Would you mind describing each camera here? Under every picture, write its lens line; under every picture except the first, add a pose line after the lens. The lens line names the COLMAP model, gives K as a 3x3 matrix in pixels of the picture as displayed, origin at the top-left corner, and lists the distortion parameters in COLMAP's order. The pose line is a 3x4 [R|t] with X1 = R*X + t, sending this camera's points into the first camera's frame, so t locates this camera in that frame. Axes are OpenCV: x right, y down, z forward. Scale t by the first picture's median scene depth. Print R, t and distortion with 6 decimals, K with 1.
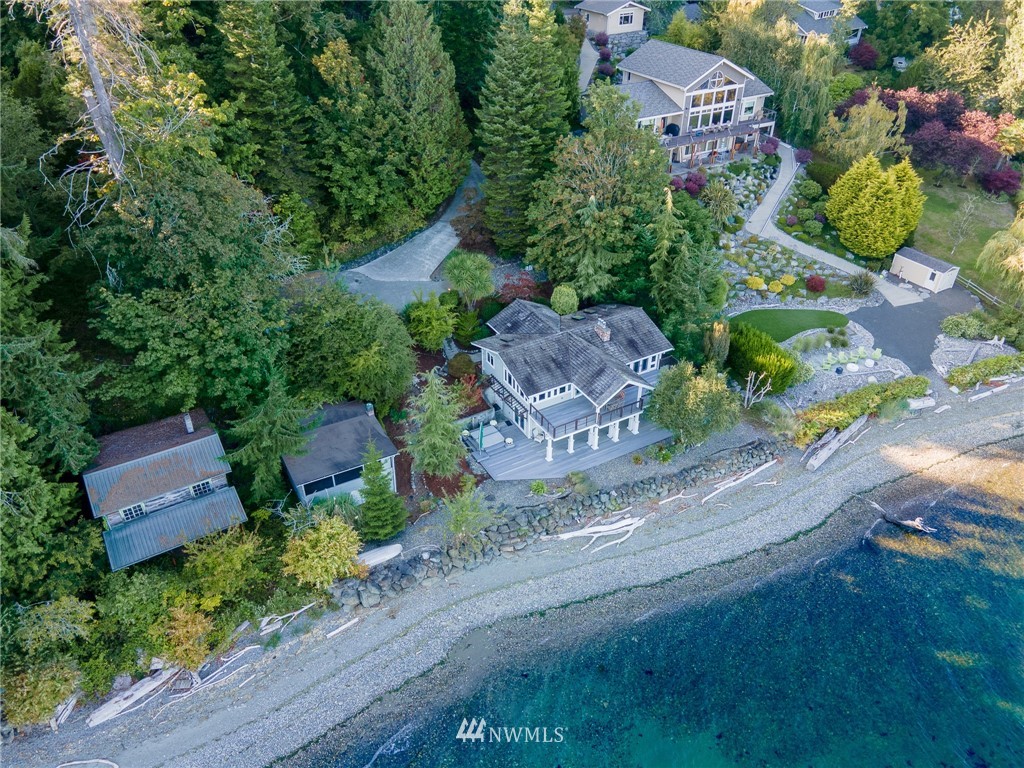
lens RADIAL K [[757.7, 0, 512.0], [0, 757.7, 384.0], [0, 0, 1]] dist [0.029172, 0.004112]
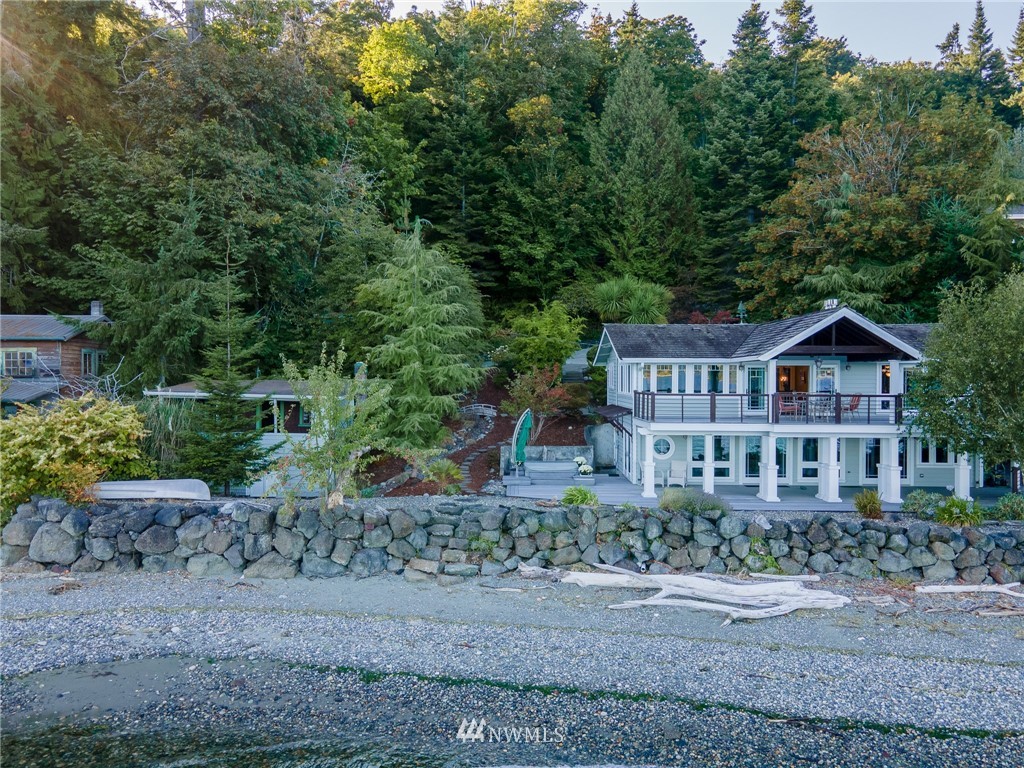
lens RADIAL K [[757.7, 0, 512.0], [0, 757.7, 384.0], [0, 0, 1]] dist [0.029172, 0.004112]
pose [[0.864002, 0.002693, -0.503481, 0.215621], [-0.290165, 0.819882, -0.493556, 0.306218], [0.411466, 0.572526, 0.709162, 0.669608]]
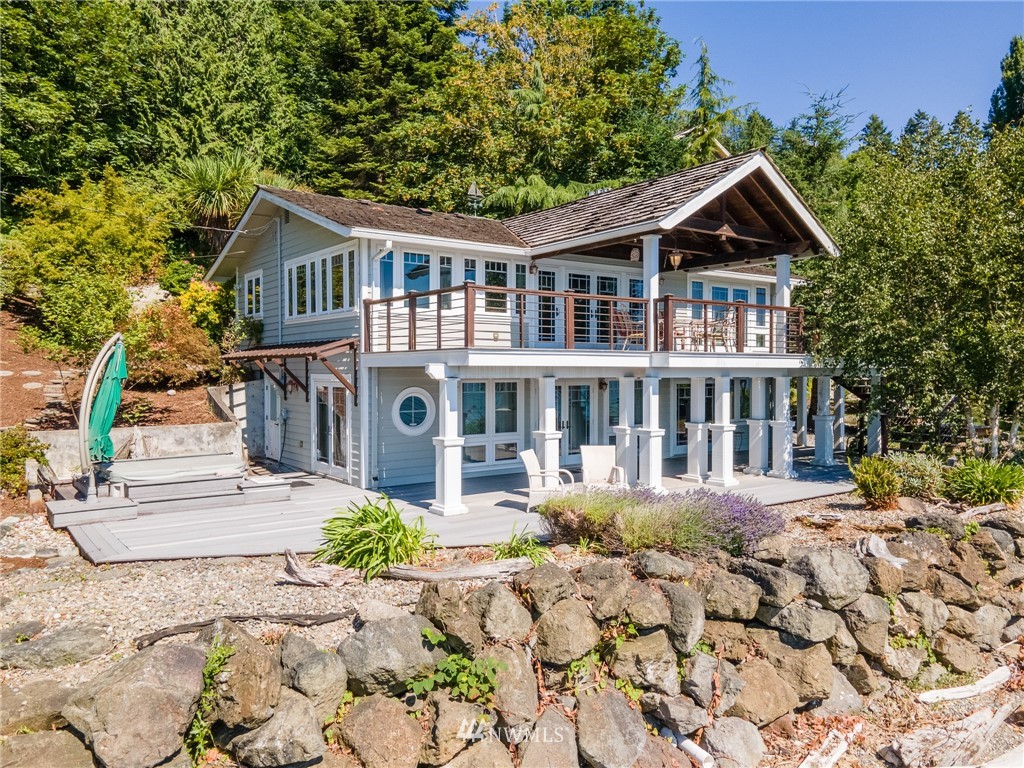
lens RADIAL K [[757.7, 0, 512.0], [0, 757.7, 384.0], [0, 0, 1]] dist [0.029172, 0.004112]
pose [[0.993525, -0.005179, 0.113495, 0.044787], [0.068831, 0.822202, -0.565018, 0.200069], [-0.090390, 0.569172, 0.817235, 0.879287]]
